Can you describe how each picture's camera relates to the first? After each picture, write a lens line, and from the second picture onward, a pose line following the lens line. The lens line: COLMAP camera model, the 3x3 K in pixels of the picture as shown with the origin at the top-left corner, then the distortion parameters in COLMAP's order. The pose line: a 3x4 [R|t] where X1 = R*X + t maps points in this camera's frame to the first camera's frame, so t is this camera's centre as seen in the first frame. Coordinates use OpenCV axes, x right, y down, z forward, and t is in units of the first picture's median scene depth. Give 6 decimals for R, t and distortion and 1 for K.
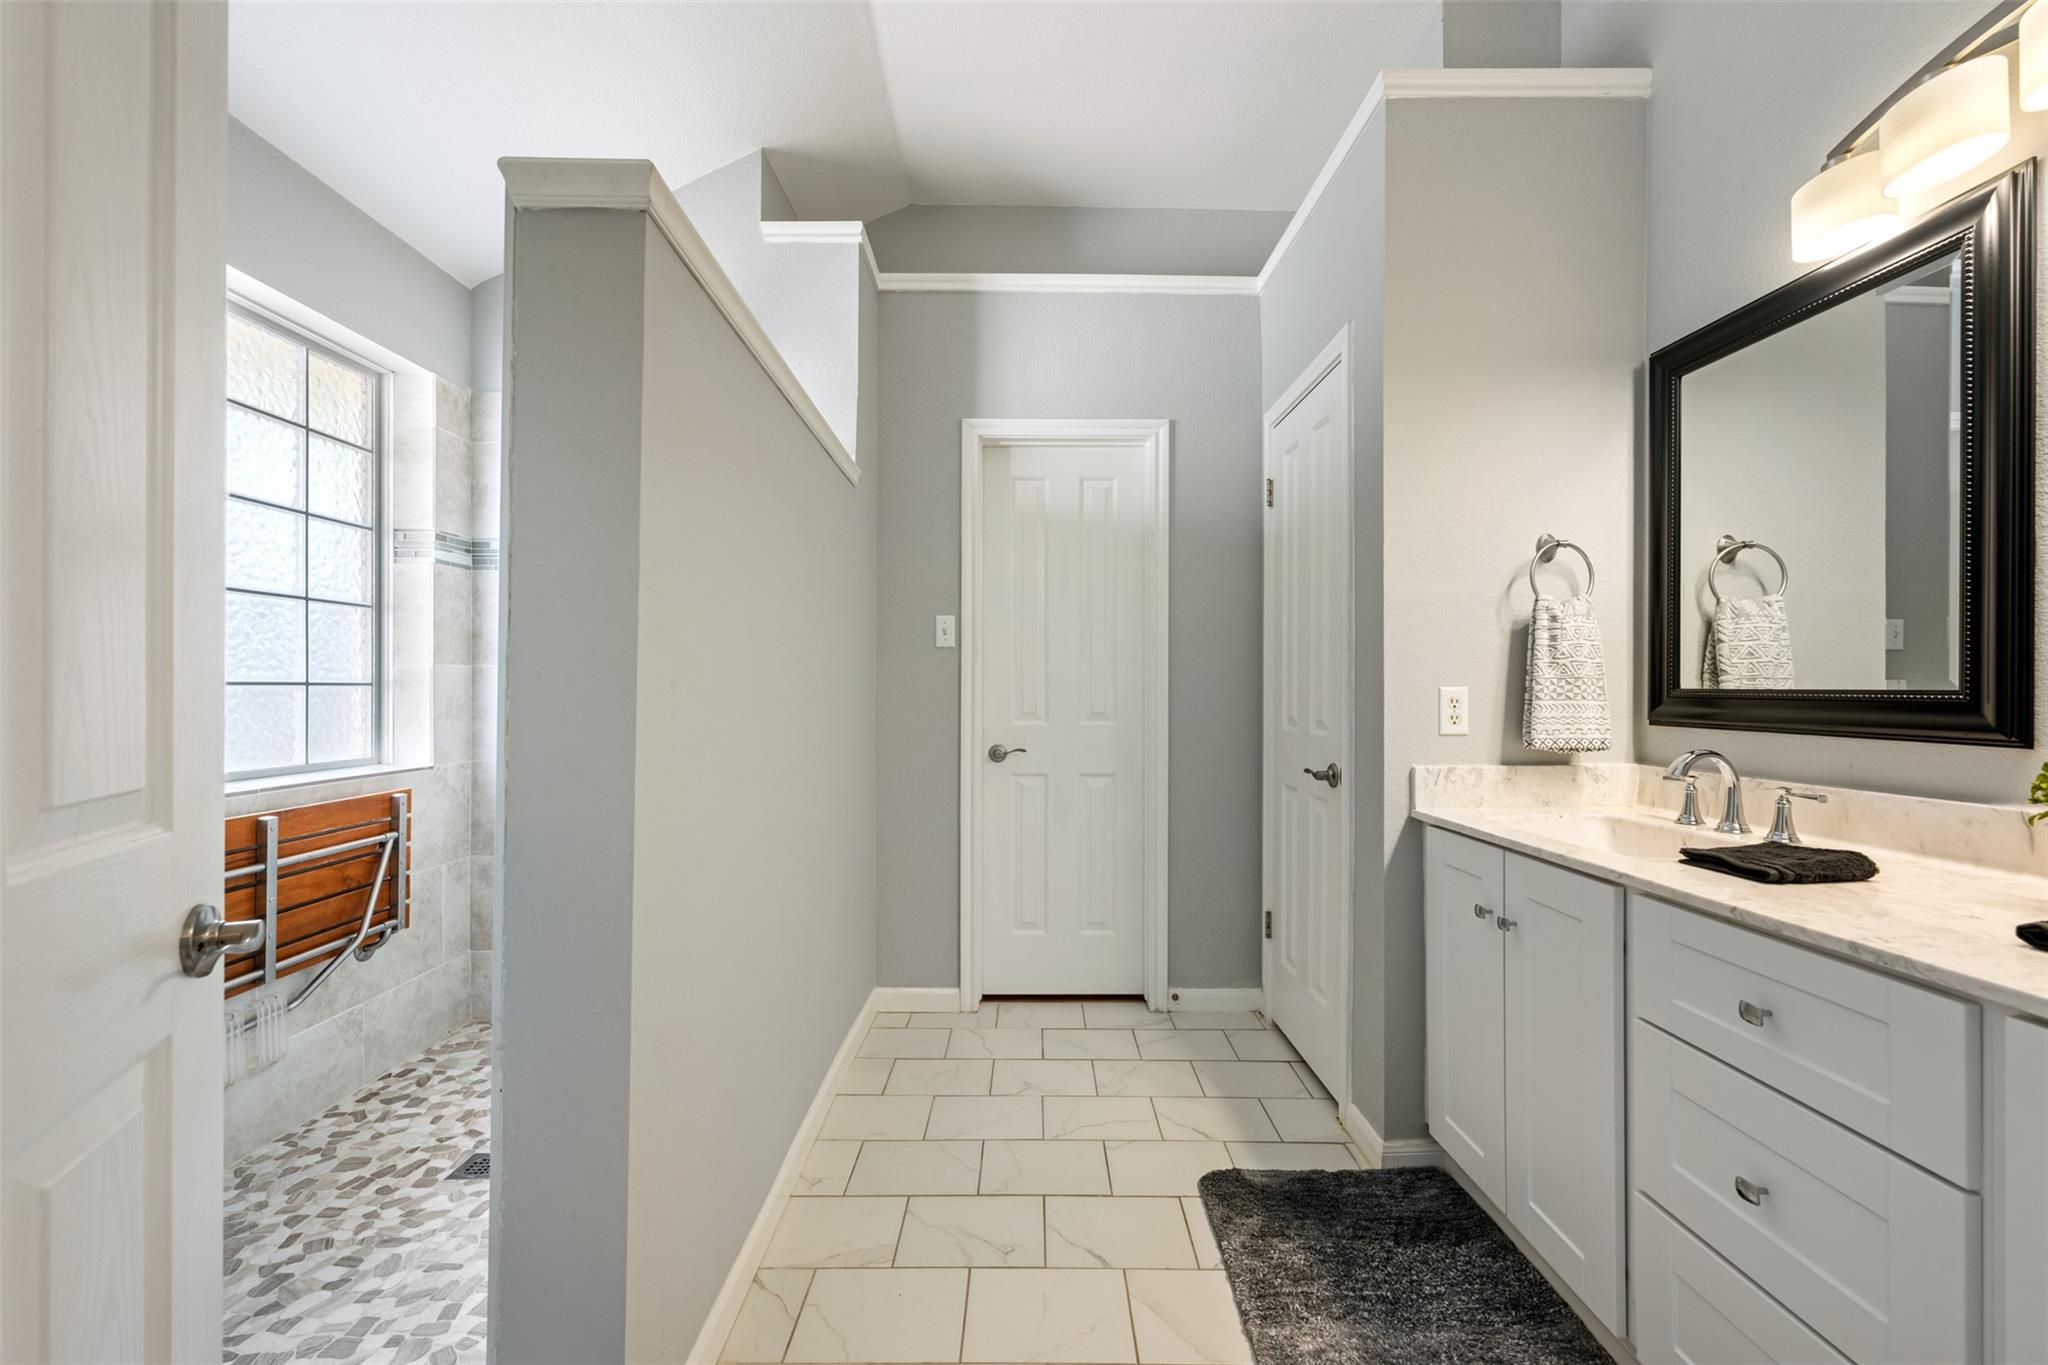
lens RADIAL K [[811.8, 0, 1023.6], [0, 811.8, 689.8], [0, 0, 1]] dist [-0.003104, 0.000670]
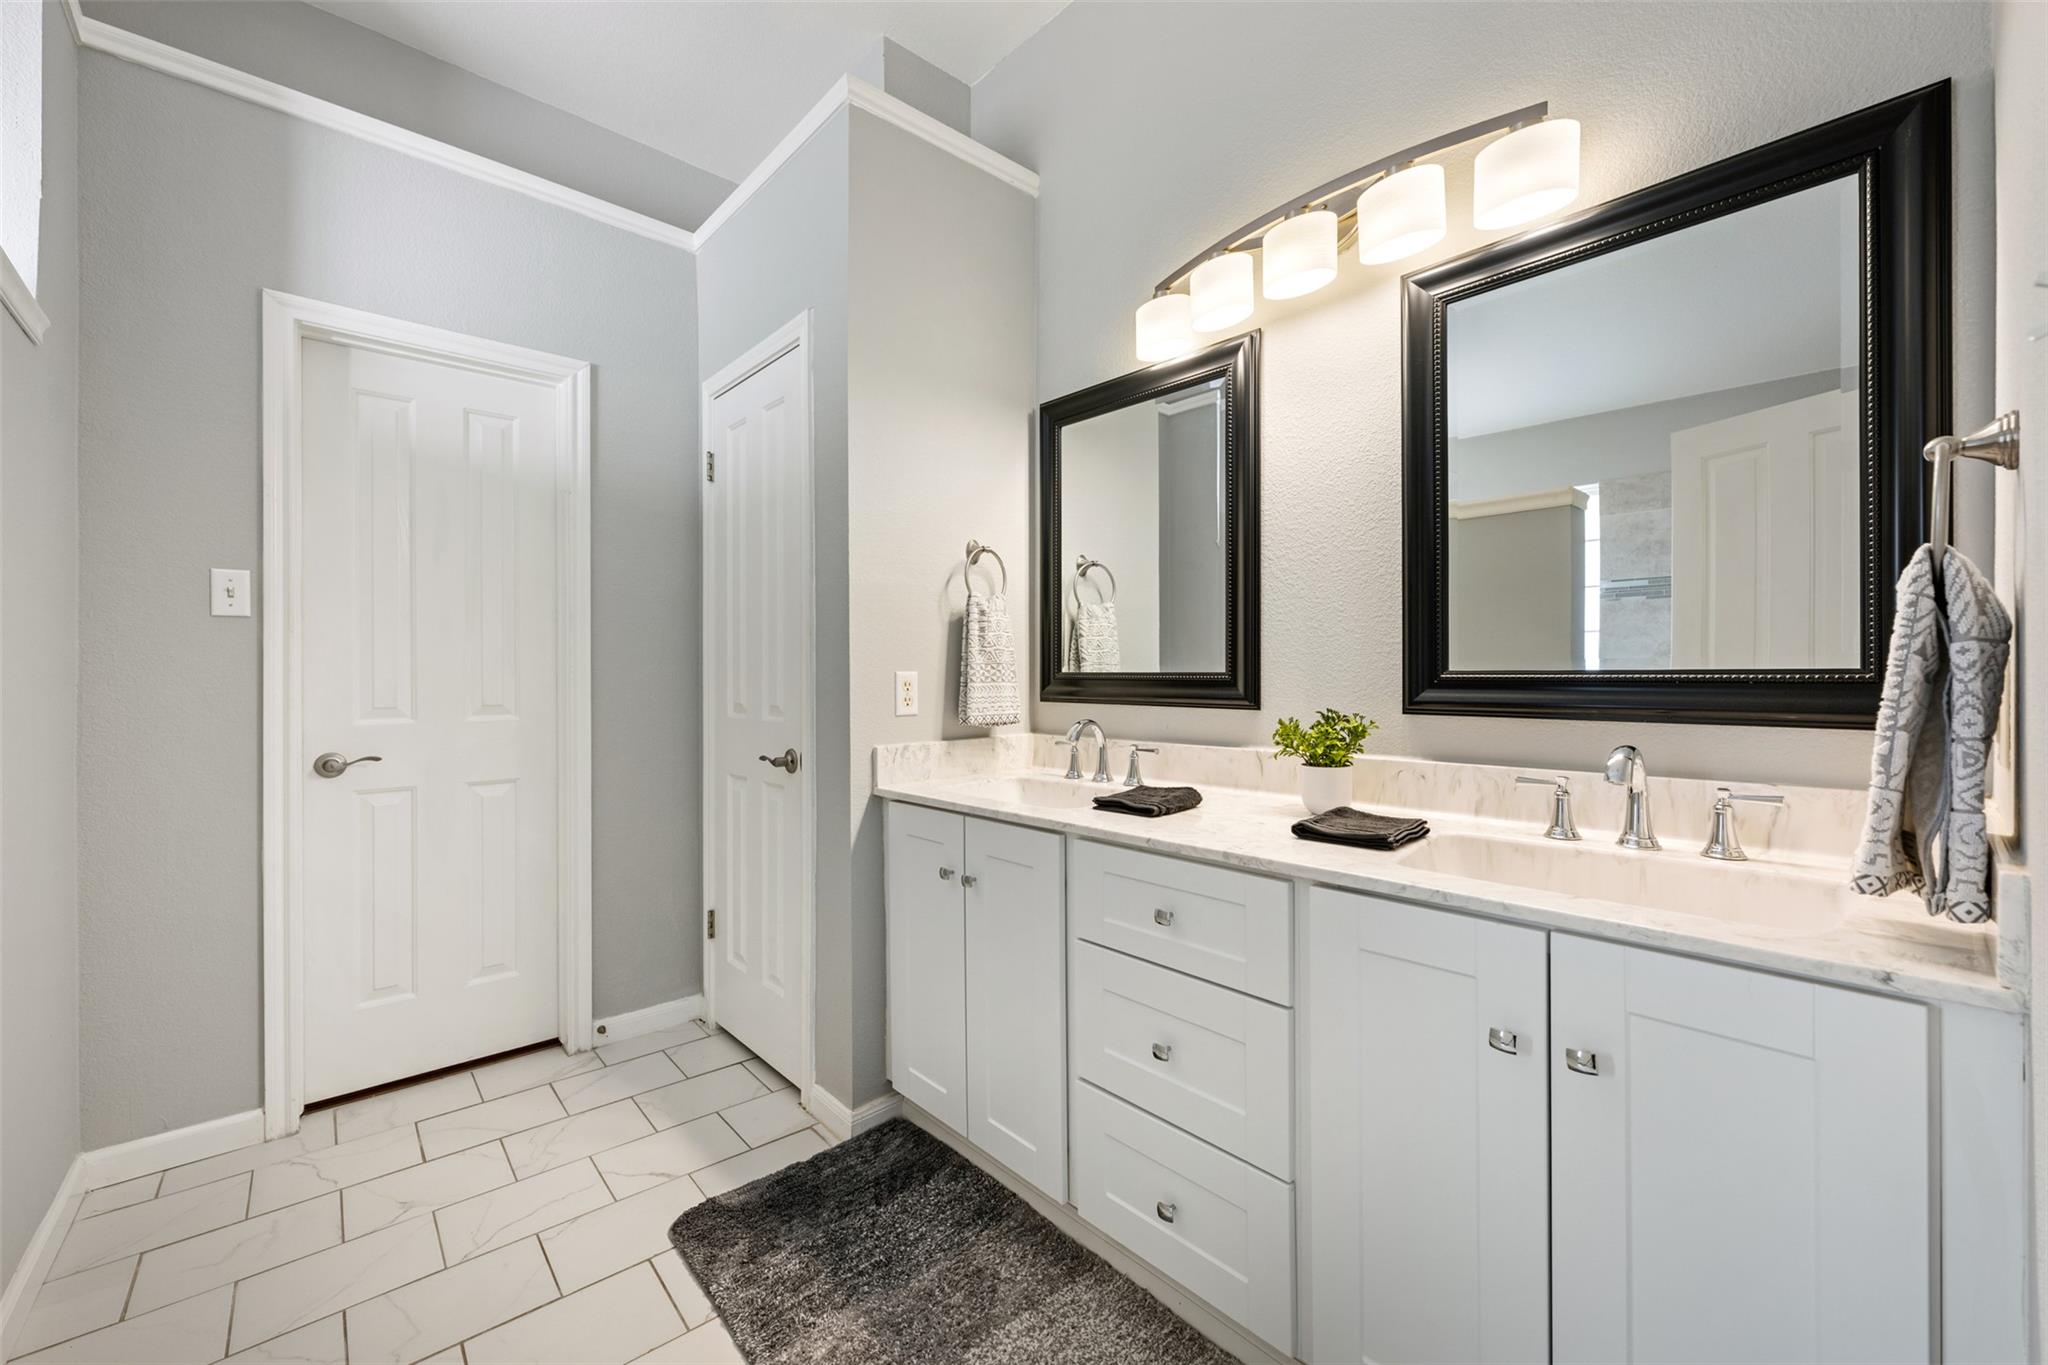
lens RADIAL K [[811.8, 0, 1019.7], [0, 811.8, 676.3], [0, 0, 1]] dist [-0.003104, 0.000670]
pose [[0.751647, -0.006518, 0.659534, -0.077899], [0.006103, 0.999977, 0.002927, 0.000665], [-0.659538, 0.001825, 0.751669, 0.084096]]
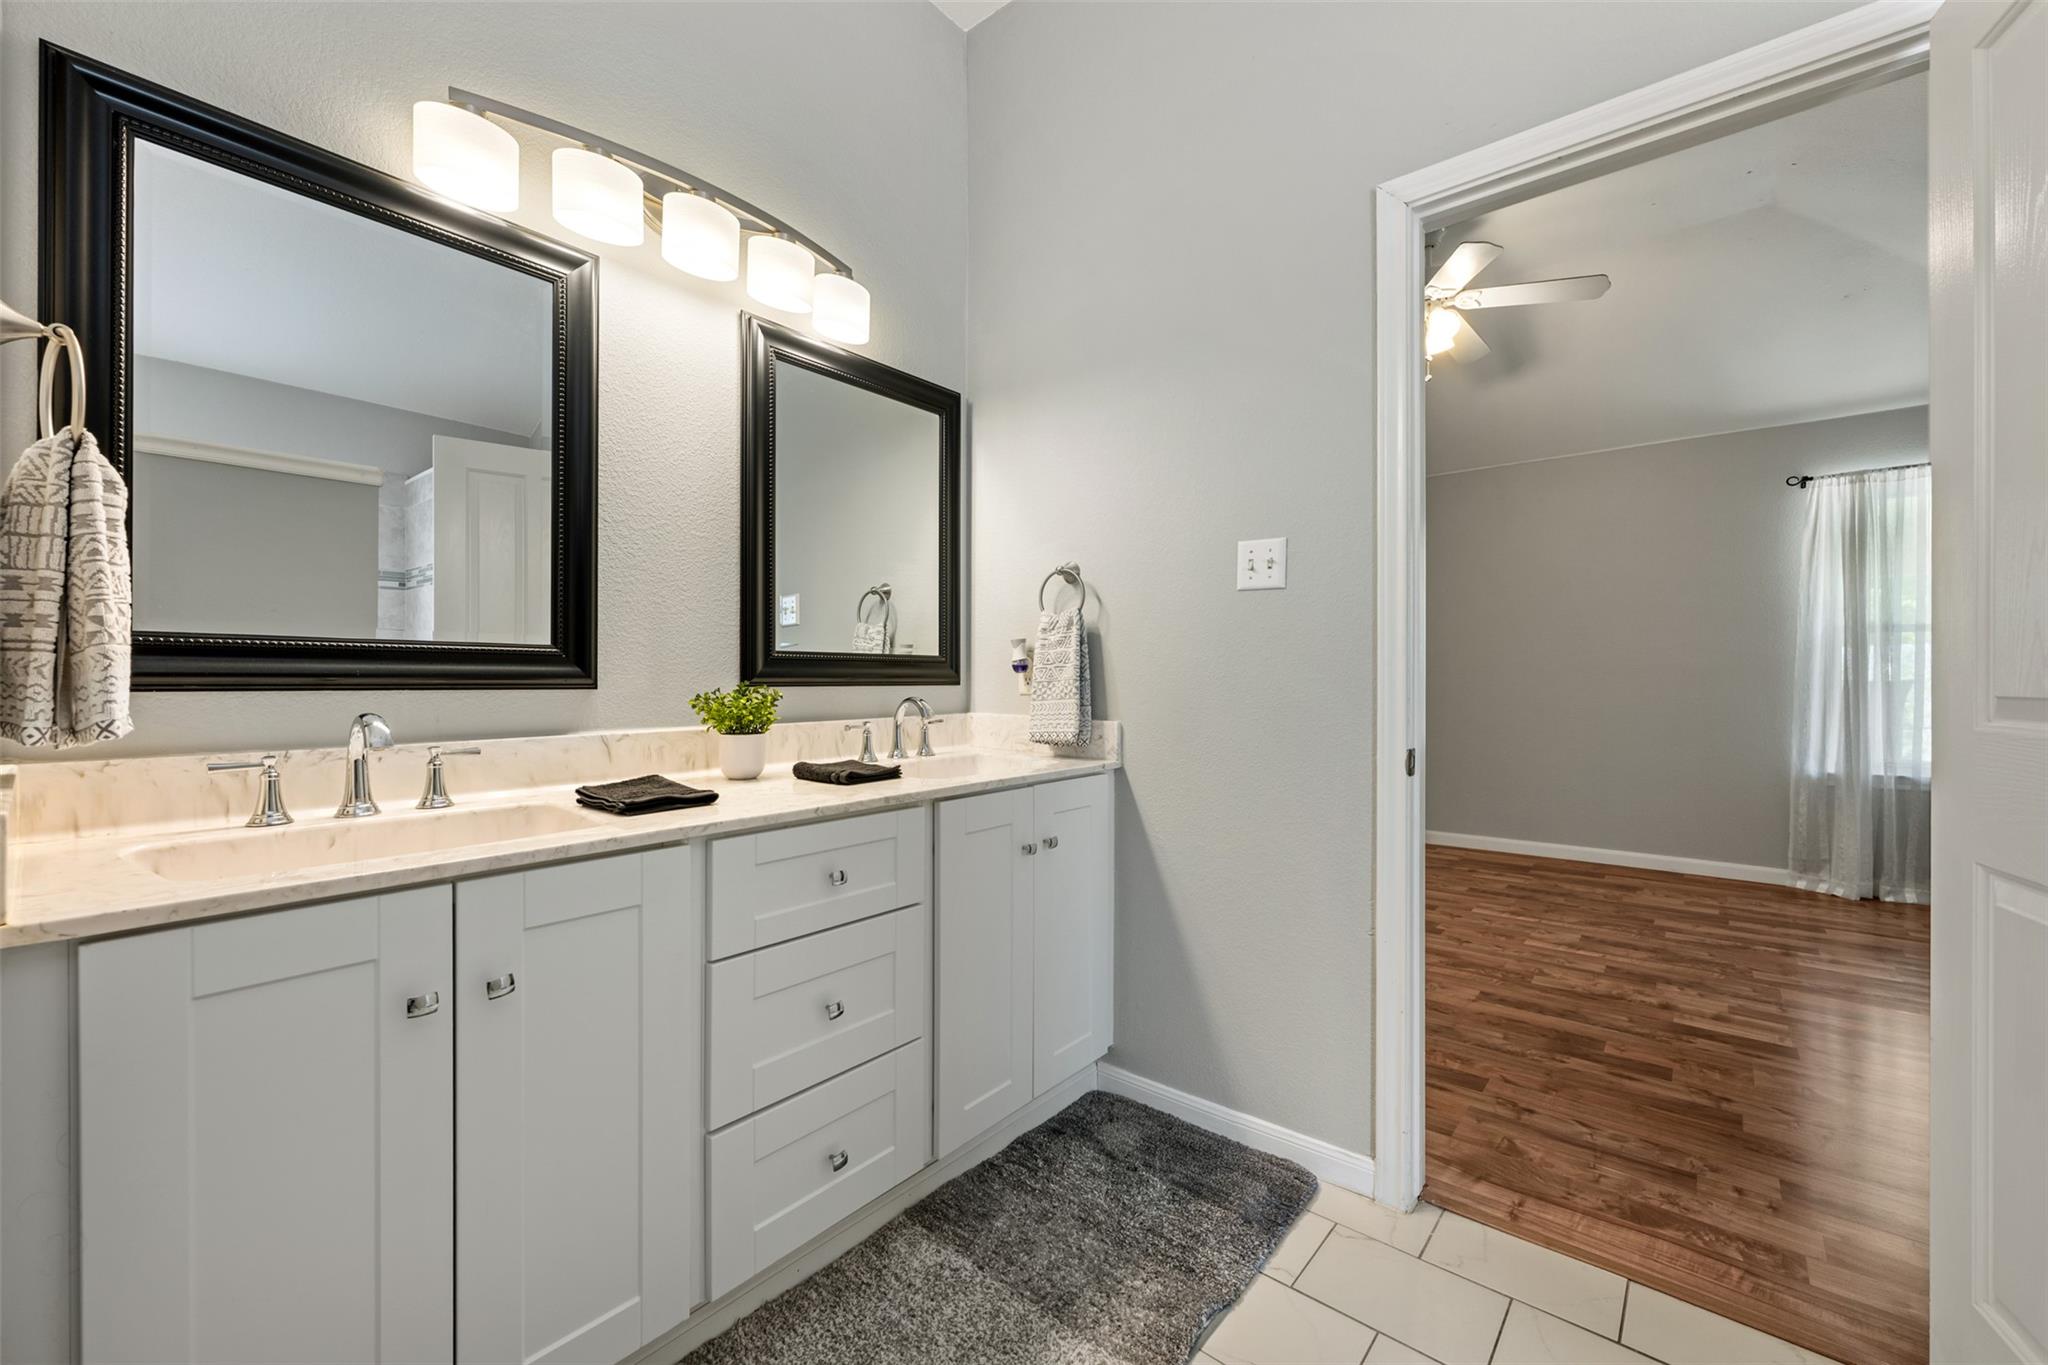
lens RADIAL K [[811.8, 0, 994.2], [0, 811.8, 658.3], [0, 0, 1]] dist [-0.003104, 0.000670]
pose [[-0.740920, -0.022909, 0.671202, -0.114228], [-0.029247, 0.999571, 0.001831, -0.000928], [-0.670956, -0.018274, -0.741272, 0.993313]]
